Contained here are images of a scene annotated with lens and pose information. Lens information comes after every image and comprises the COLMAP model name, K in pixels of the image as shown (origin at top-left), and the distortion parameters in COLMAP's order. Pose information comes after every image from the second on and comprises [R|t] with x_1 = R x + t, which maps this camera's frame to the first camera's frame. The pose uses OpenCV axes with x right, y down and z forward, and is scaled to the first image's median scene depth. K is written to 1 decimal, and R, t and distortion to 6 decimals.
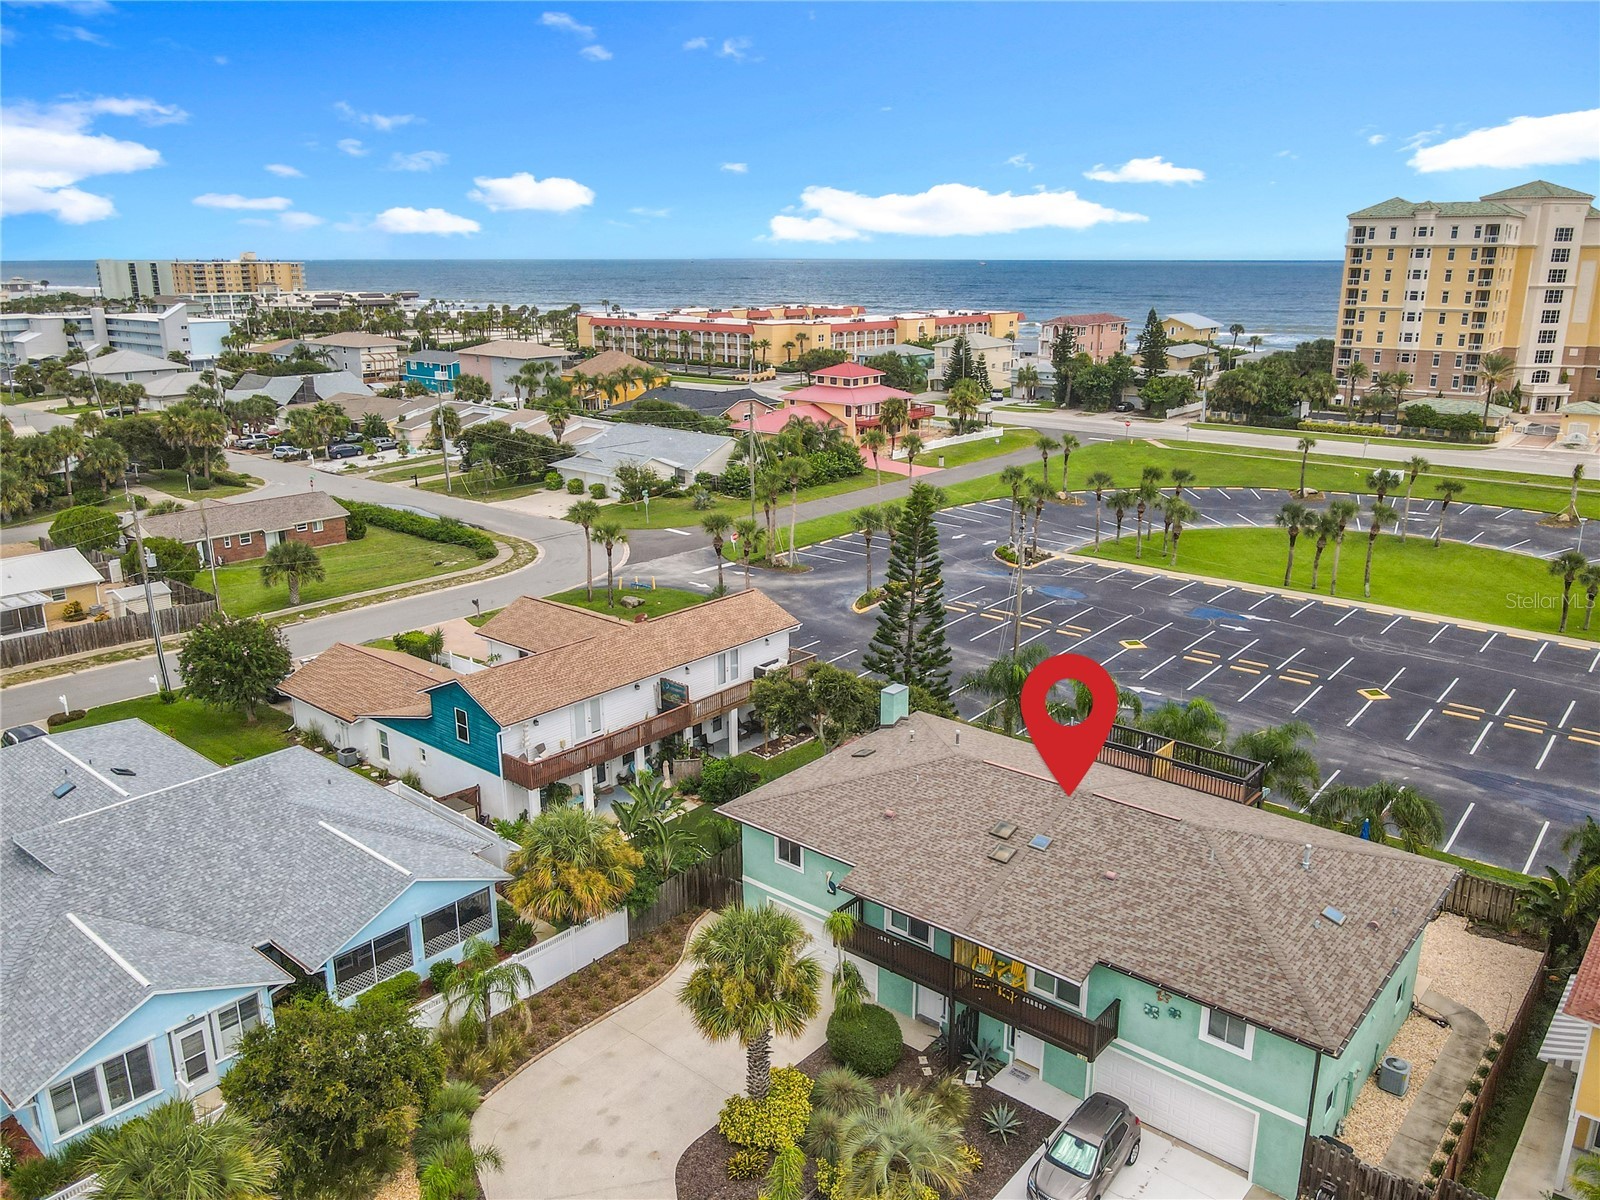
lens RADIAL K [[1160.3, 0, 848.3], [0, 1160.3, 598.4], [0, 0, 1]] dist [0.011388, 0.007991]
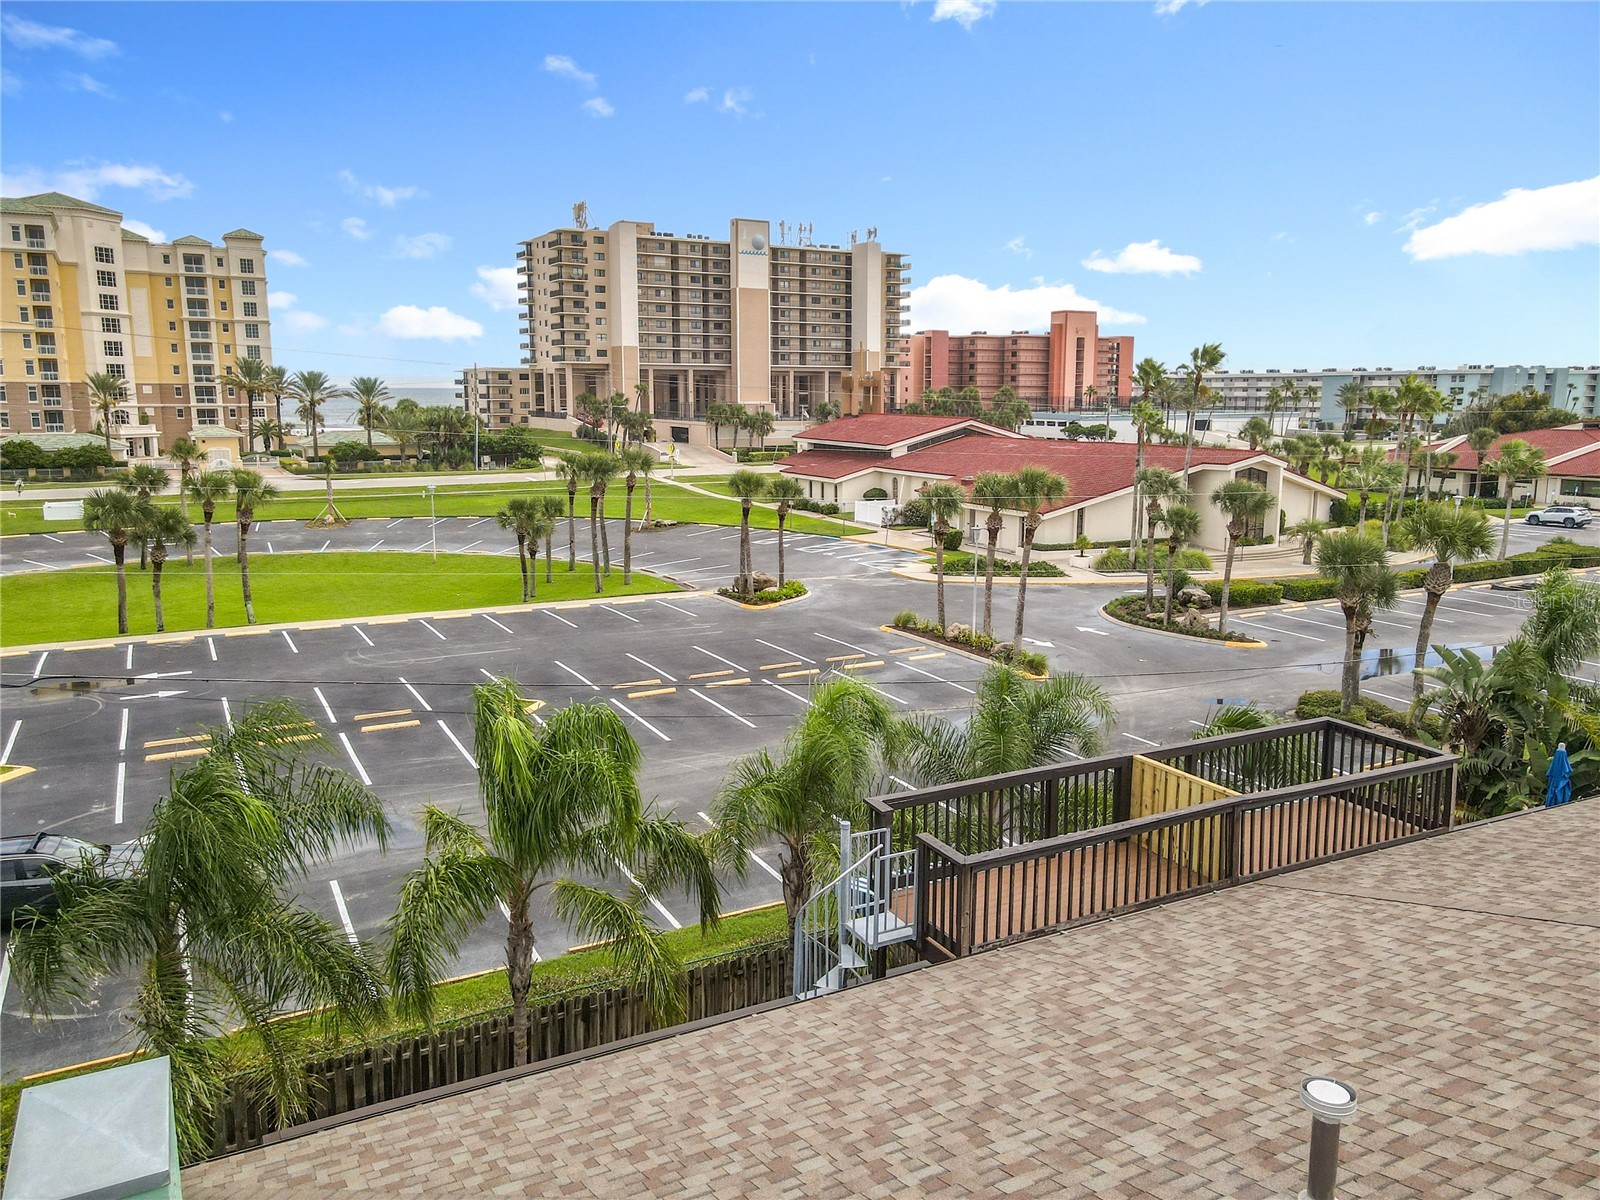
lens RADIAL K [[1162.0, 0, 815.7], [0, 1162.0, 576.3], [0, 0, 1]] dist [0.005041, 0.011423]
pose [[0.386259, -0.149864, 0.910135, -0.013775], [0.252806, 0.966130, 0.051794, 0.010720], [-0.887070, 0.210081, 0.411062, 0.226352]]
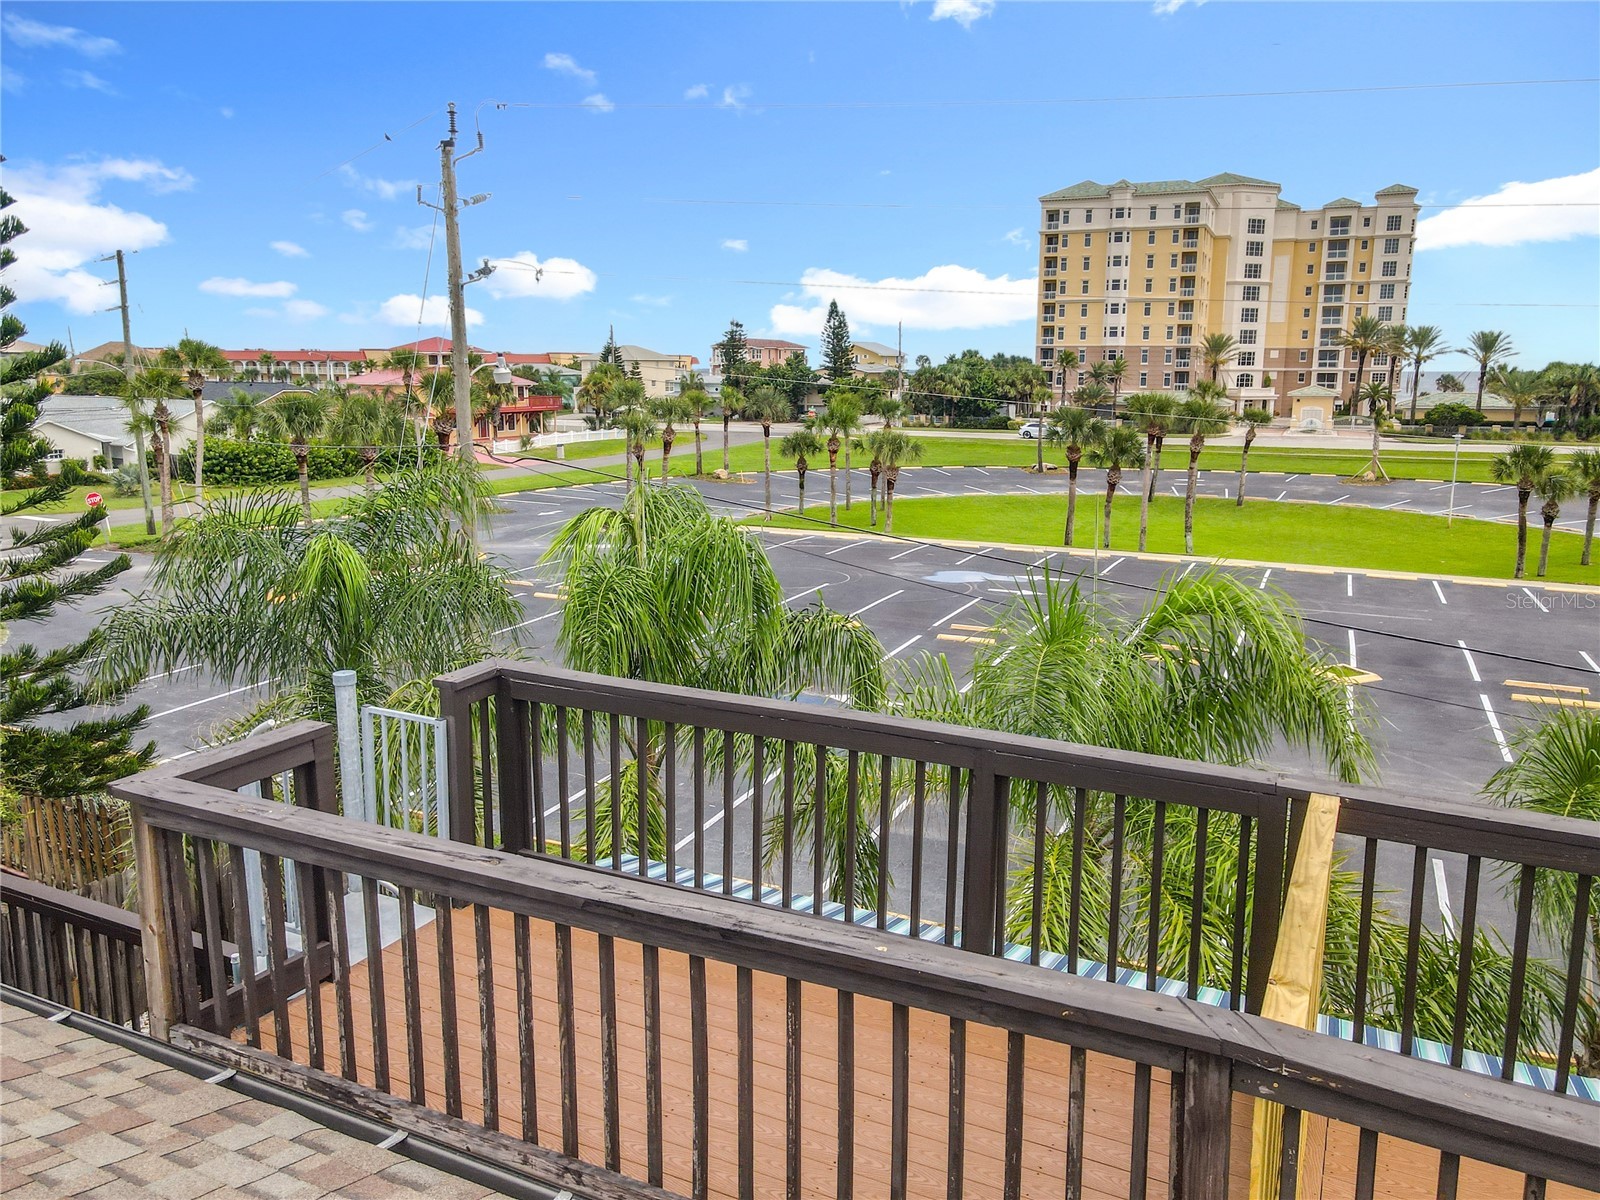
lens RADIAL K [[1155.0, 0, 834.3], [0, 1155.0, 563.4], [0, 0, 1]] dist [0.070554, 0.003626]
pose [[0.968696, -0.036311, 0.245581, 0.051651], [0.063252, 0.992697, -0.102721, 0.029639], [-0.240058, 0.115039, 0.963918, 0.222020]]
